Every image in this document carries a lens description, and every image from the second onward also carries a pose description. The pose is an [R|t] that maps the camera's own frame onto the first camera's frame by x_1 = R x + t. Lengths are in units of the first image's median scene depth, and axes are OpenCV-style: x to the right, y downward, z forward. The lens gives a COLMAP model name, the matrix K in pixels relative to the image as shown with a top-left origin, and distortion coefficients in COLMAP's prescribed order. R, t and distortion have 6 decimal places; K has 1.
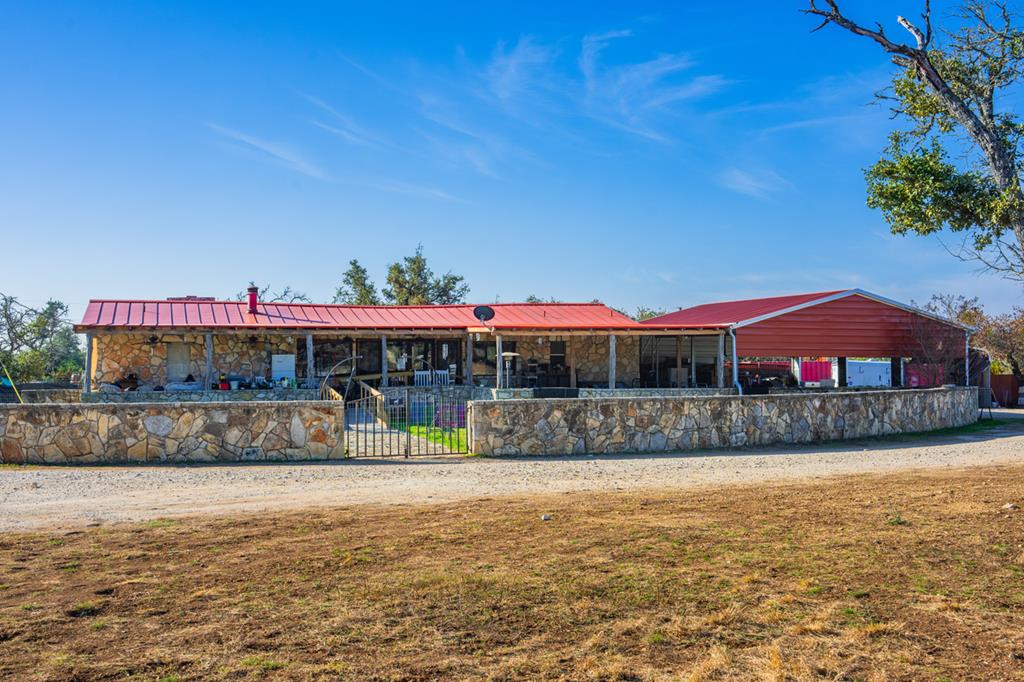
lens RADIAL K [[1138.3, 0, 512.9], [0, 1138.3, 341.2], [0, 0, 1]] dist [0.067791, 0.000000]
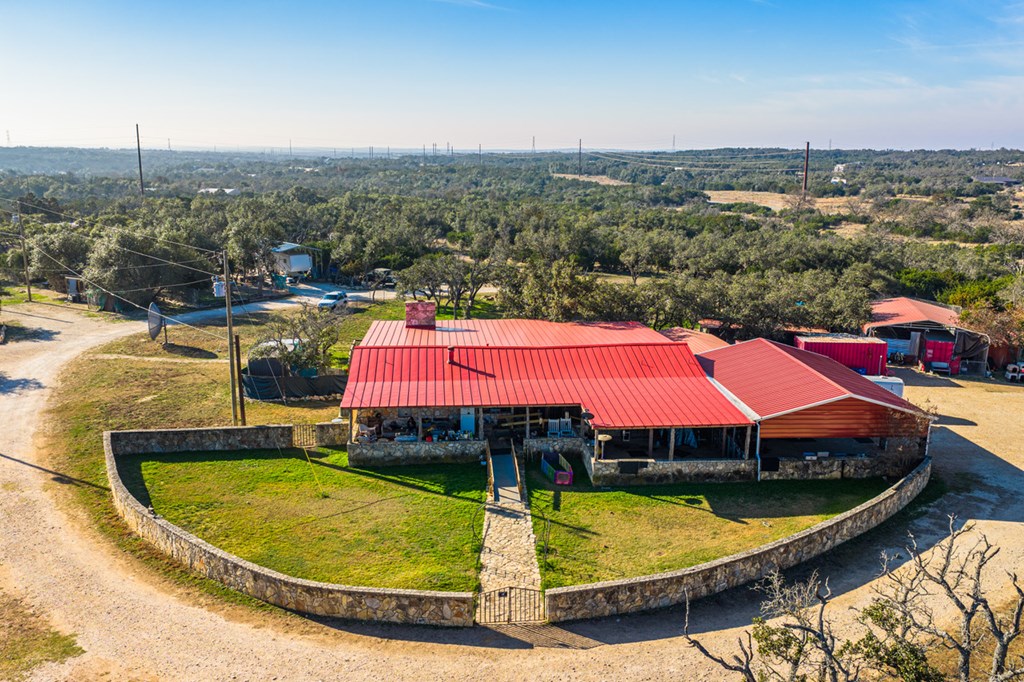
lens RADIAL K [[814.4, 0, 512.1], [0, 814.4, 340.4], [0, 0, 1]] dist [-0.004661, -0.003890]
pose [[0.981259, 0.056970, -0.184077, 0.114047], [-0.016277, 0.976387, 0.215416, -0.573359], [0.192003, -0.208382, 0.959016, -0.103161]]
